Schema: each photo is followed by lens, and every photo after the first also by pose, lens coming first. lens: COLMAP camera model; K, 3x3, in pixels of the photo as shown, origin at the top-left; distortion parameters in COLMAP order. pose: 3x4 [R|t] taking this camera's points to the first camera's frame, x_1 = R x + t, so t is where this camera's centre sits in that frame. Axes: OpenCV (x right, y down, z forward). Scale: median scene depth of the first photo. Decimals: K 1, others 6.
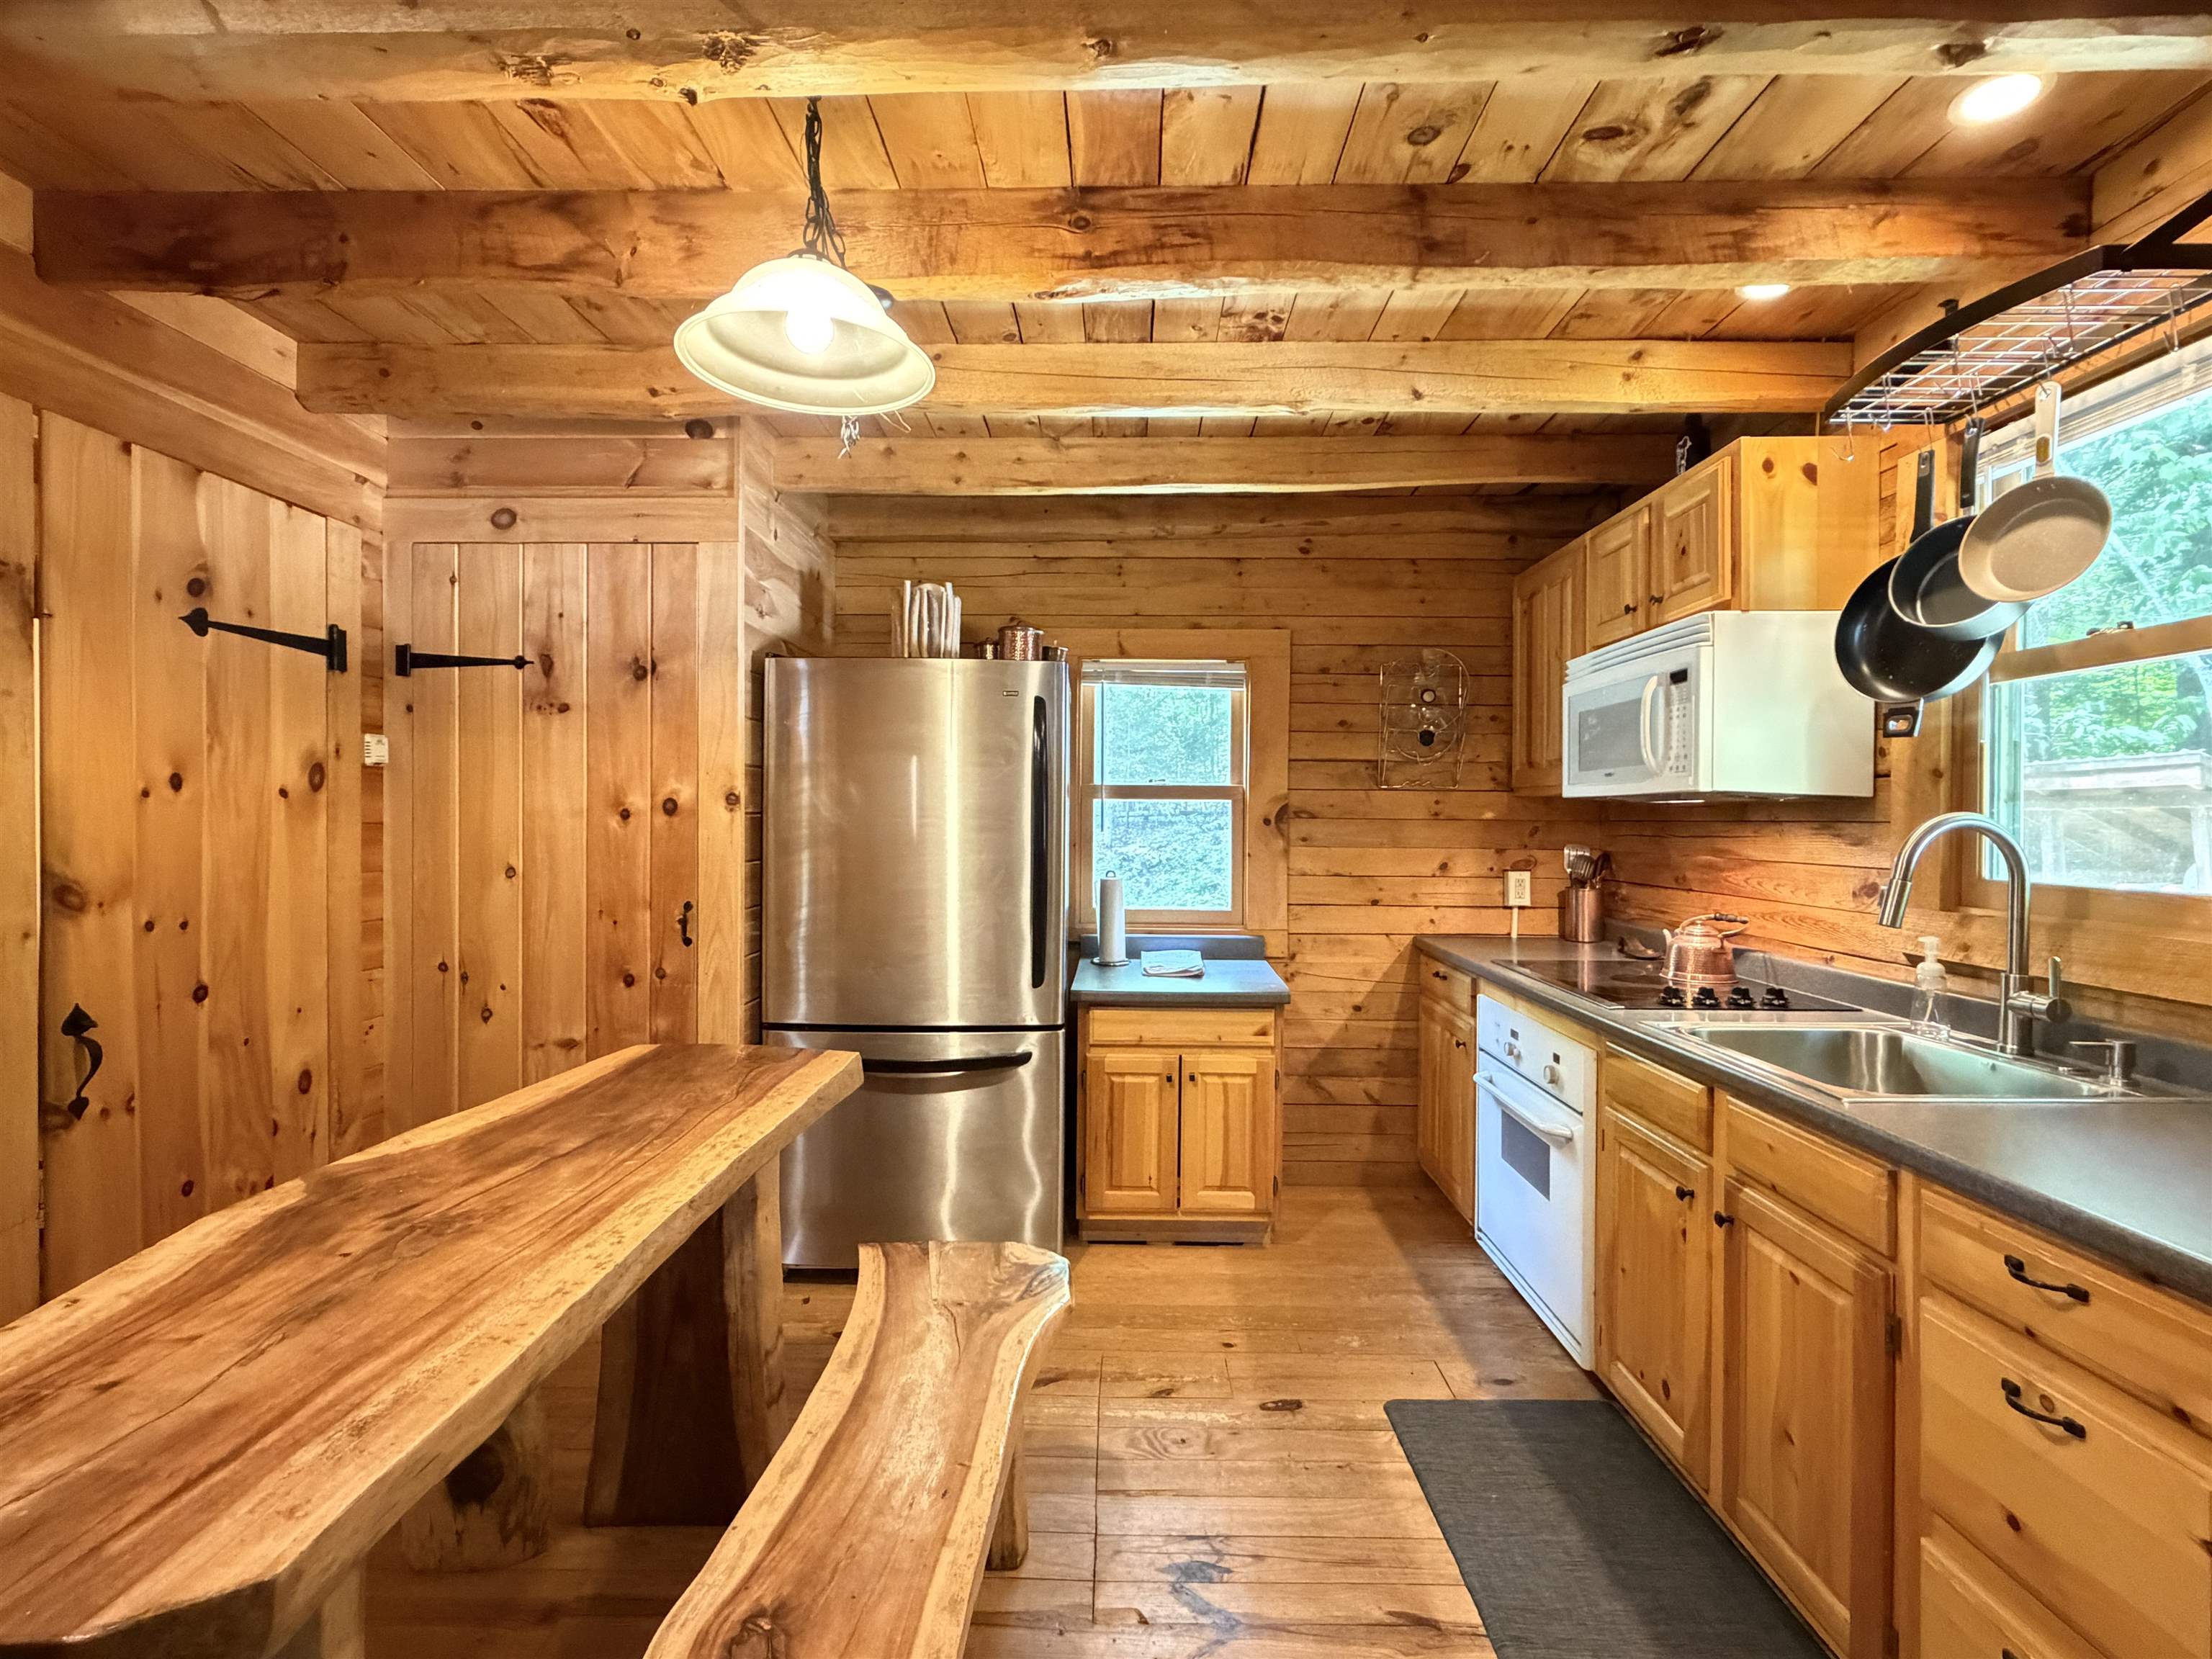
lens RADIAL K [[1086.5, 0, 1102.9], [0, 1086.5, 816.4], [0, 0, 1]] dist [-0.002179, -0.000469]
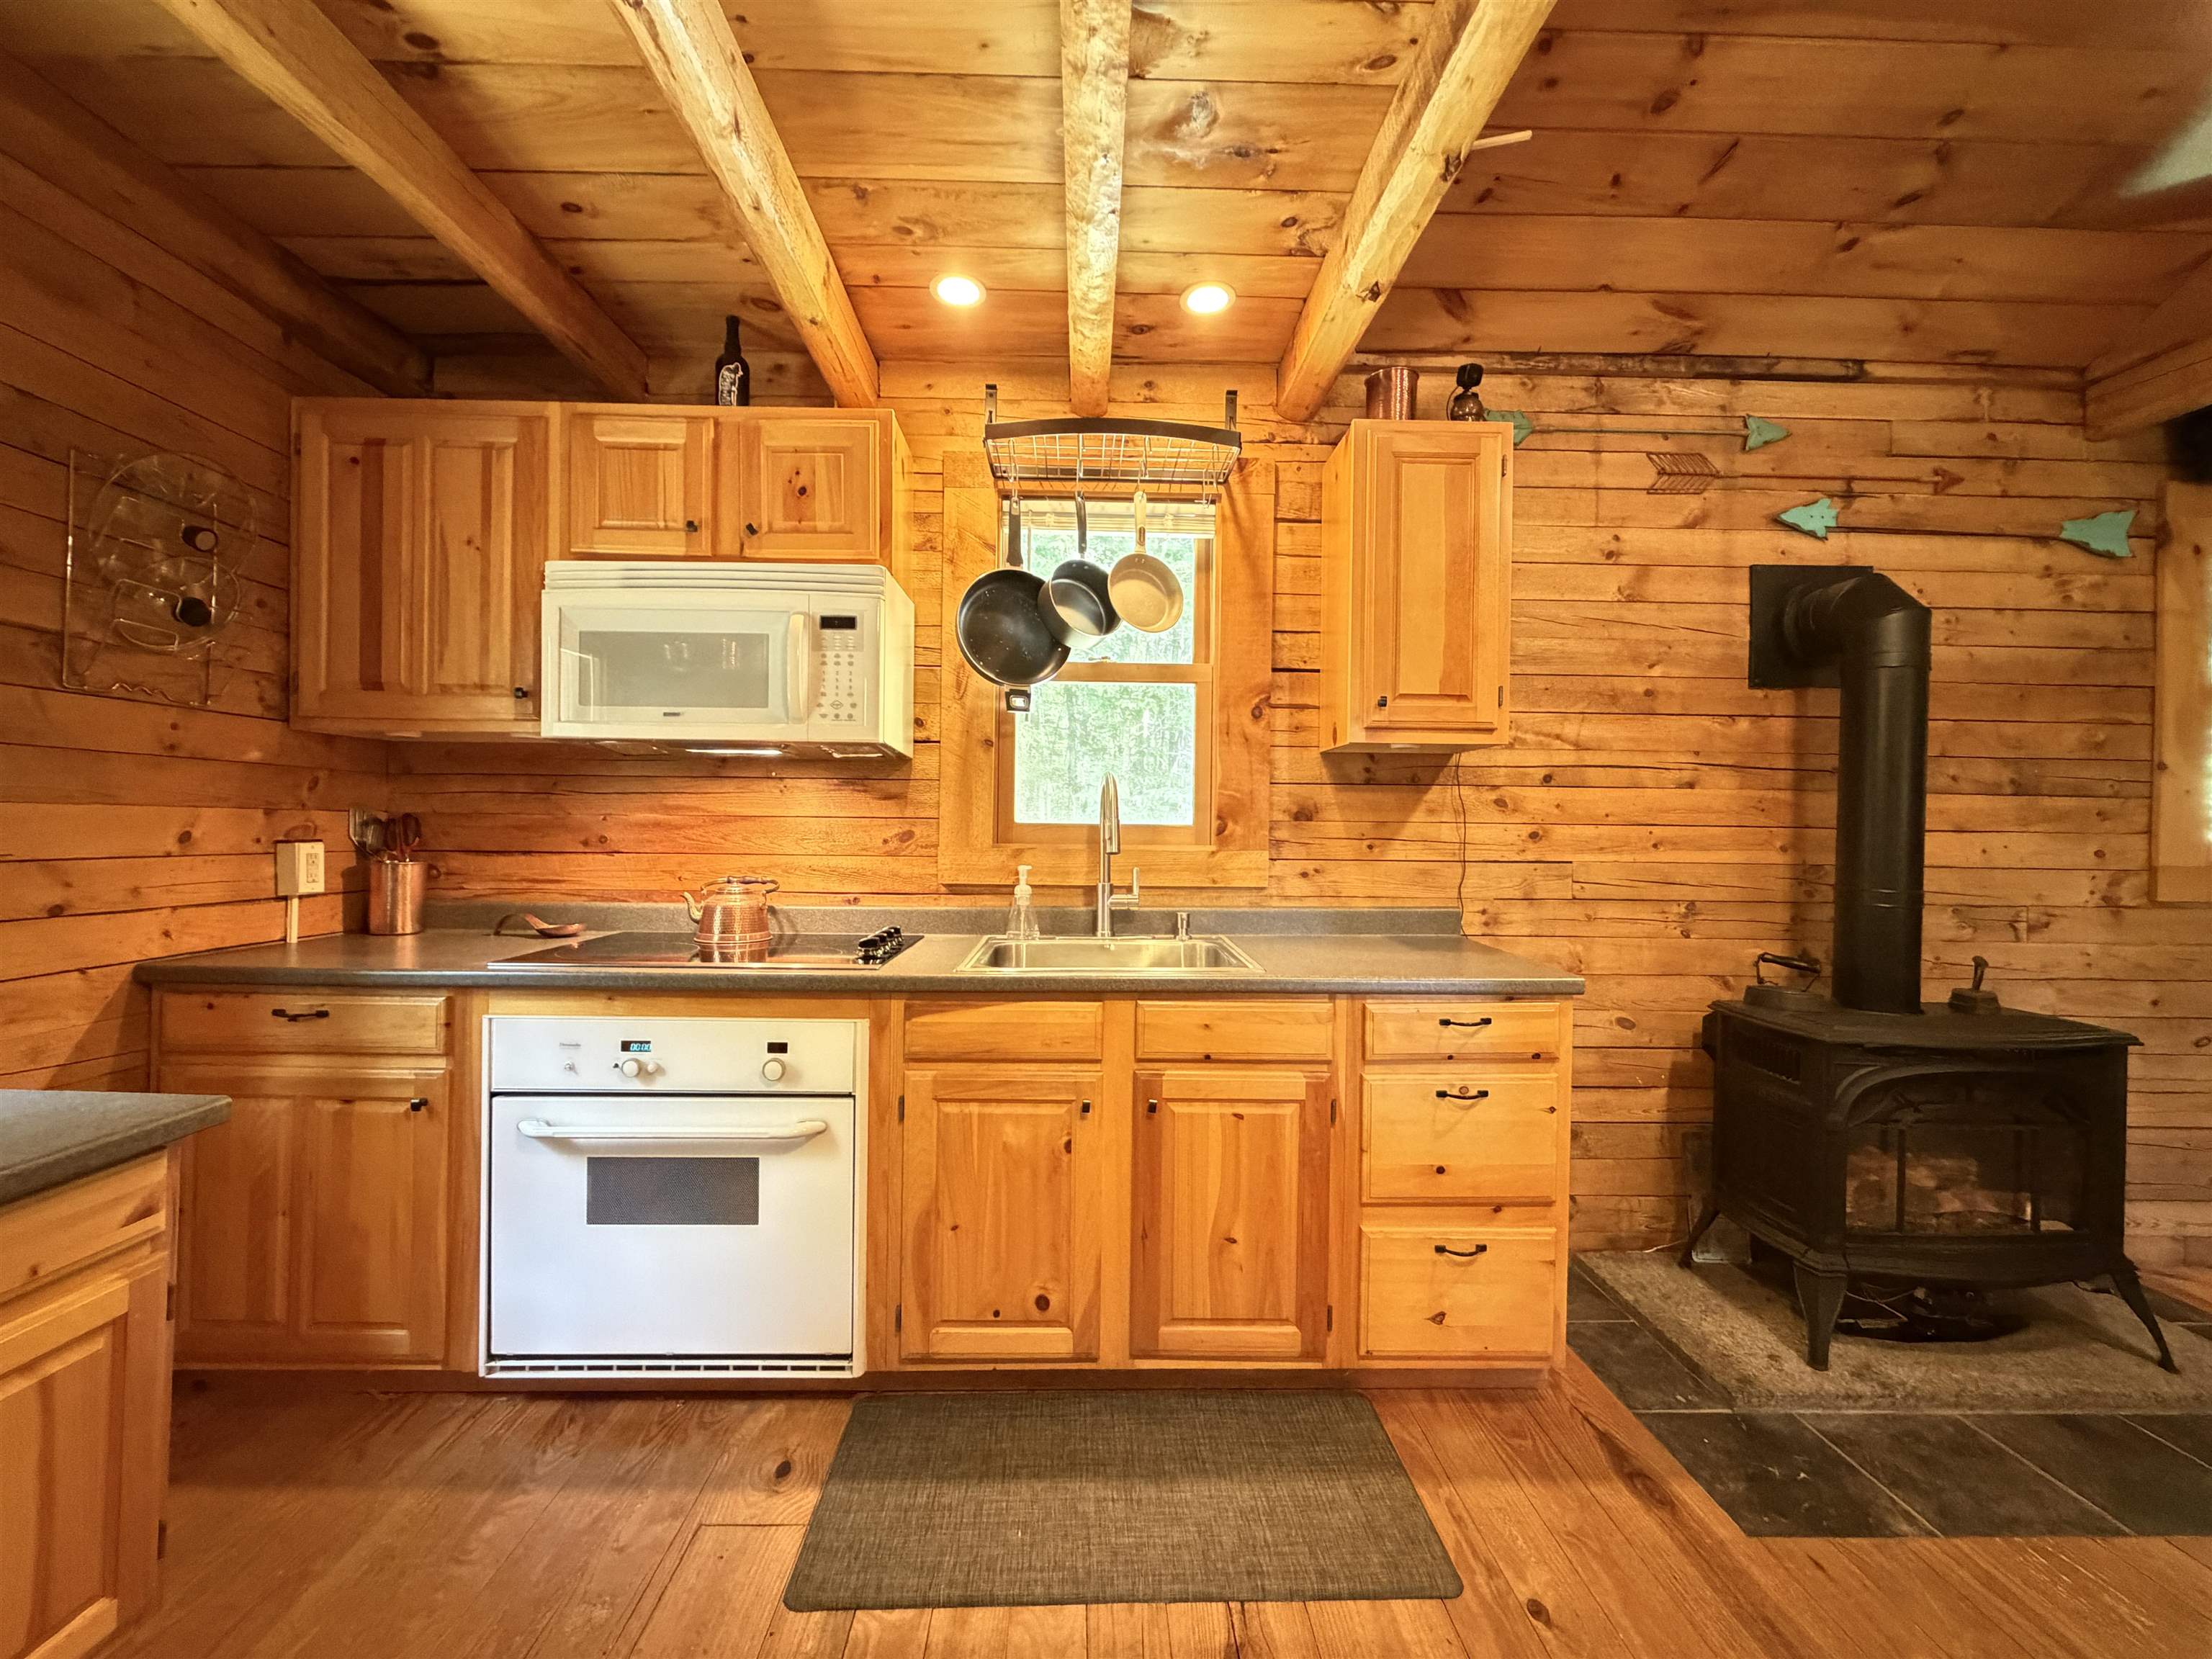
lens RADIAL K [[926.2, 0, 1105.7], [0, 926.2, 820.9], [0, 0, 1]] dist [0.001109, 0.000193]
pose [[-0.048194, -0.002109, 0.998836, -0.246122], [-0.013023, 0.999914, 0.001483, 0.035472], [-0.998753, -0.012936, -0.048217, 0.631340]]
